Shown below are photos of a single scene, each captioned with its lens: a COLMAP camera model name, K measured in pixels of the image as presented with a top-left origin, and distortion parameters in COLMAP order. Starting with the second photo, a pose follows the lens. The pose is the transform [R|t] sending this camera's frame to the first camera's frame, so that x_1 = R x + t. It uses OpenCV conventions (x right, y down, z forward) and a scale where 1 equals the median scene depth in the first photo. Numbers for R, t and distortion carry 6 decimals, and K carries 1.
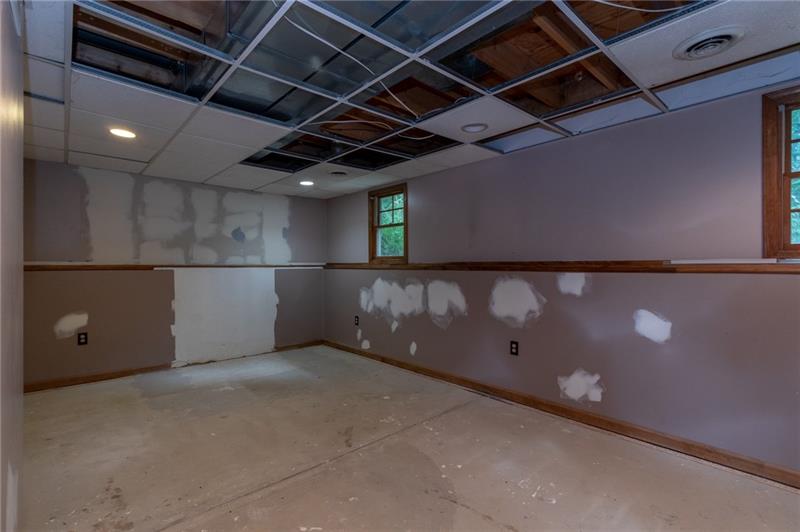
lens RADIAL K [[368.1, 0, 391.8], [0, 368.1, 267.6], [0, 0, 1]] dist [0.013806, -0.003122]
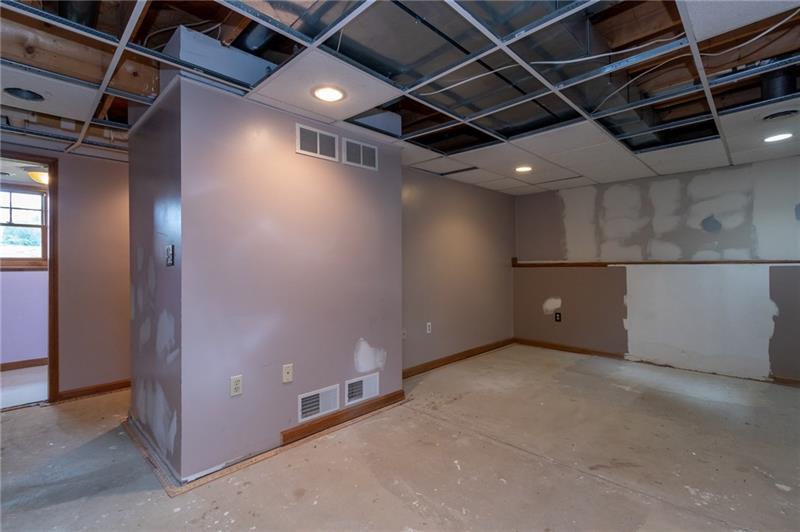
lens RADIAL K [[368.1, 0, 391.8], [0, 368.1, 265.1], [0, 0, 1]] dist [0.013806, -0.003122]
pose [[0.058745, -0.001187, -0.998272, 0.420424], [0.003235, 0.999994, -0.000999, 0.001002], [0.998268, -0.003171, 0.058748, 0.274249]]
